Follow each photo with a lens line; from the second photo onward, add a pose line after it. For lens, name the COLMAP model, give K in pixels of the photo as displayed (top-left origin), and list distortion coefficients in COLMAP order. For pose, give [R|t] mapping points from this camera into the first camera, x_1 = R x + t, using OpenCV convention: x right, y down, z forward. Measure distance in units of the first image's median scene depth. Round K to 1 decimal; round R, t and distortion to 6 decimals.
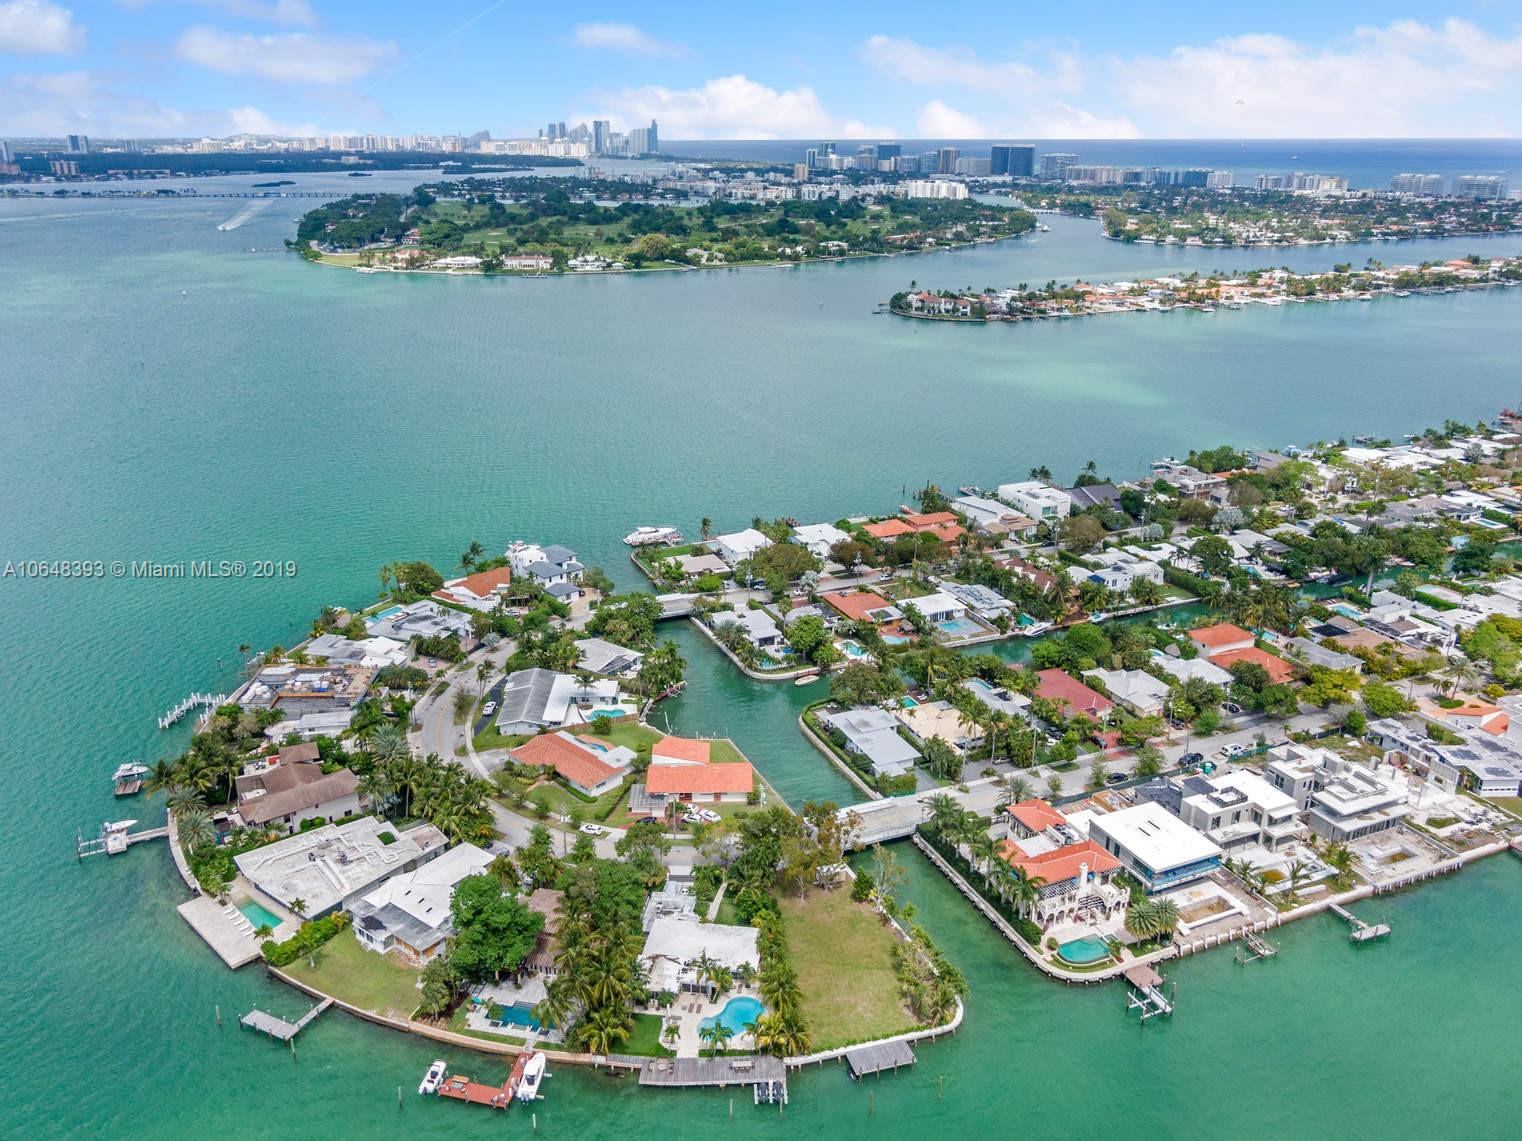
lens RADIAL K [[1067.3, 0, 761.0], [0, 1067.3, 570.5], [0, 0, 1]] dist [0.035943, -0.049701]
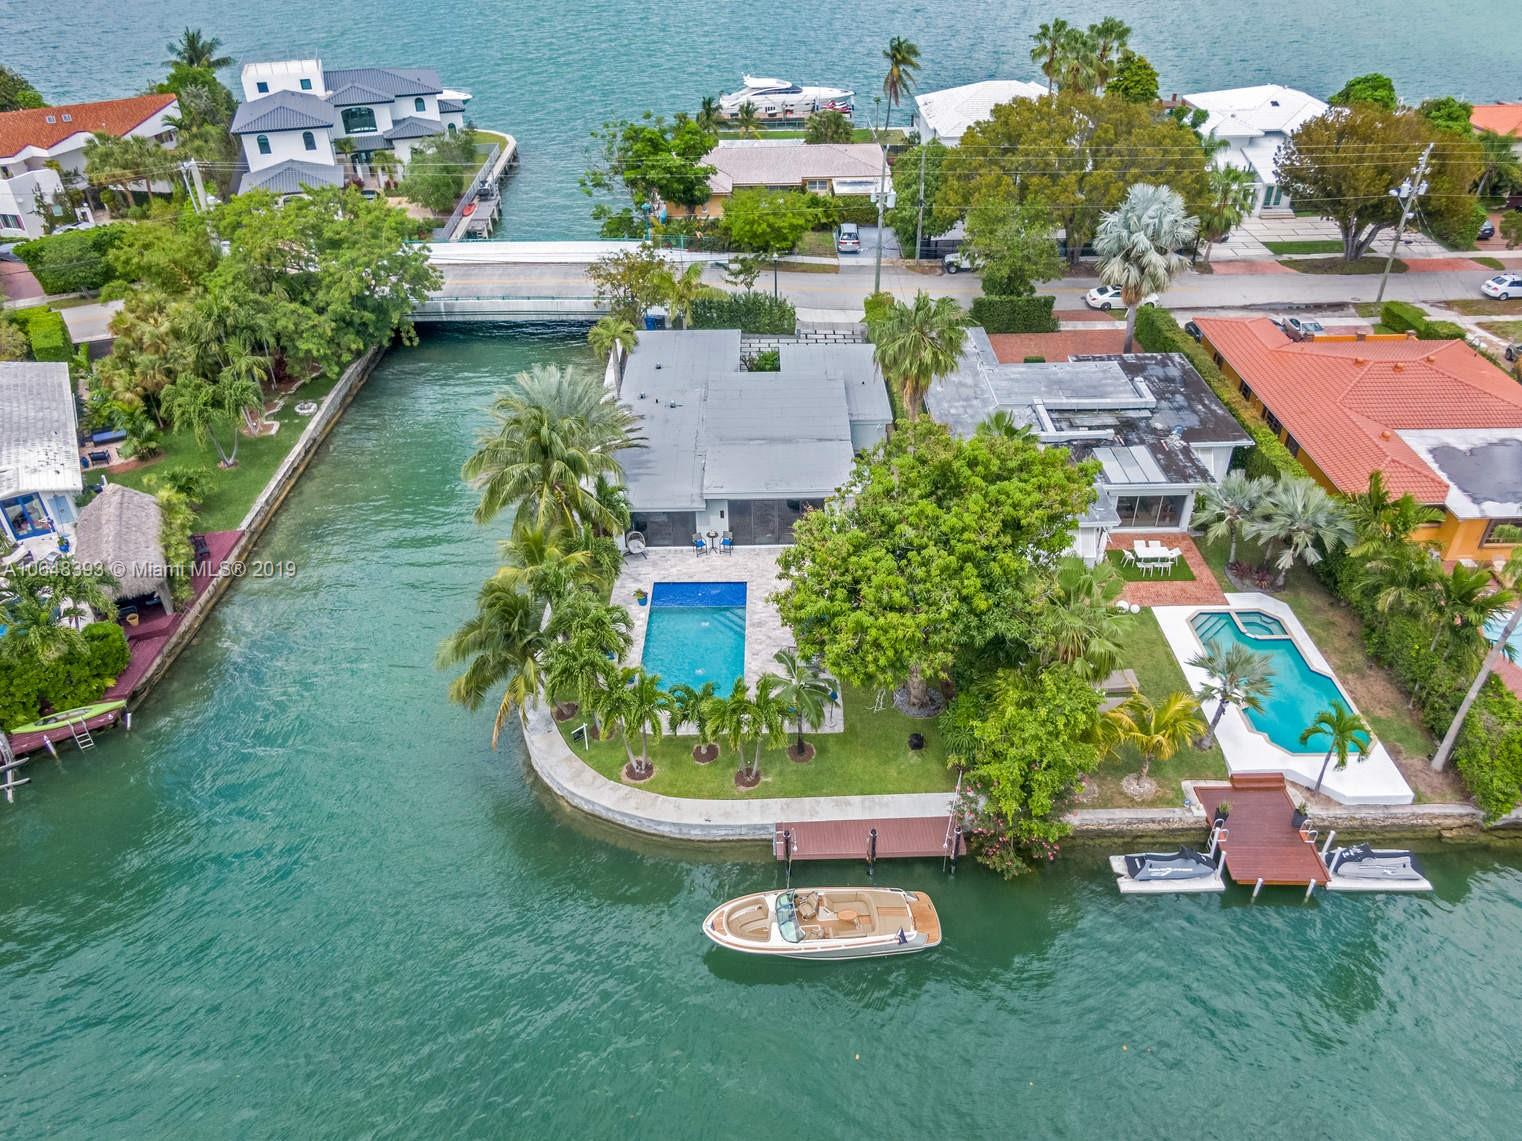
lens RADIAL K [[1067.3, 0, 761.0], [0, 1067.3, 570.5], [0, 0, 1]] dist [0.035943, -0.049701]
pose [[0.917818, 0.212308, -0.335463, 0.061387], [-0.117545, 0.952430, 0.281176, 0.021001], [0.379201, -0.218637, 0.899113, 0.769980]]
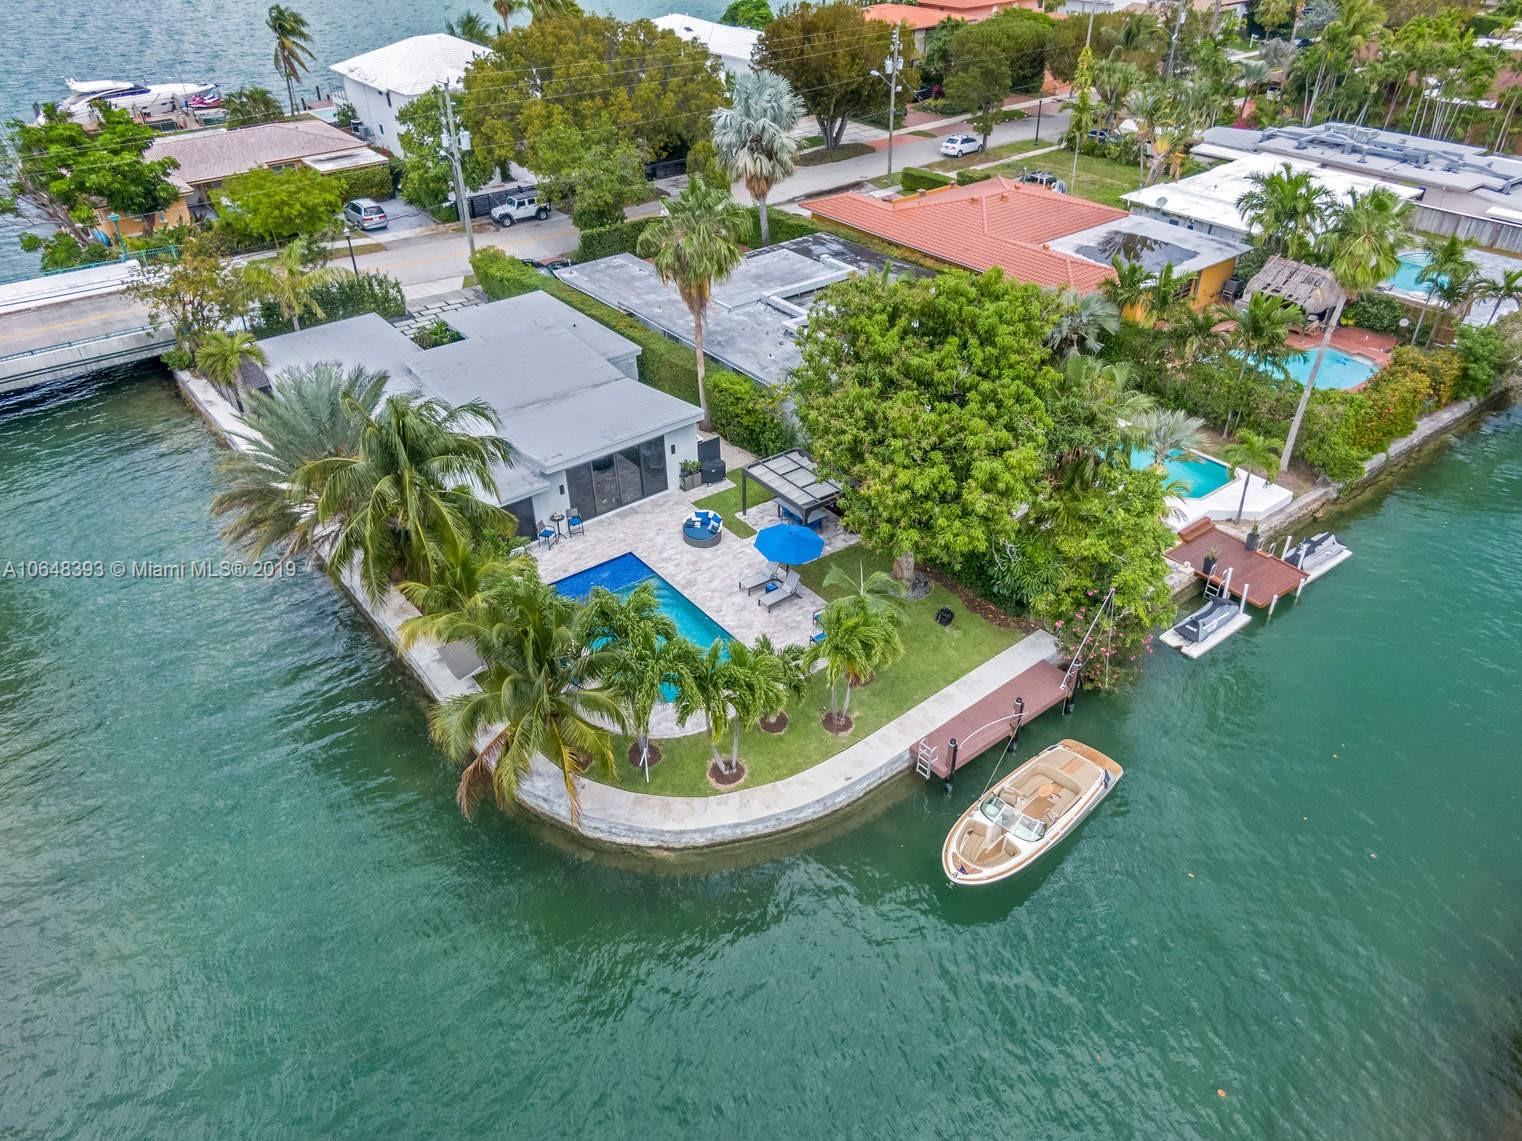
lens RADIAL K [[1067.3, 0, 761.0], [0, 1067.3, 570.5], [0, 0, 1]] dist [0.035943, -0.049701]
pose [[0.970062, -0.153366, 0.188305, -0.005714], [0.099385, 0.958168, 0.268398, 0.035957], [-0.221591, -0.241648, 0.944724, 0.780882]]
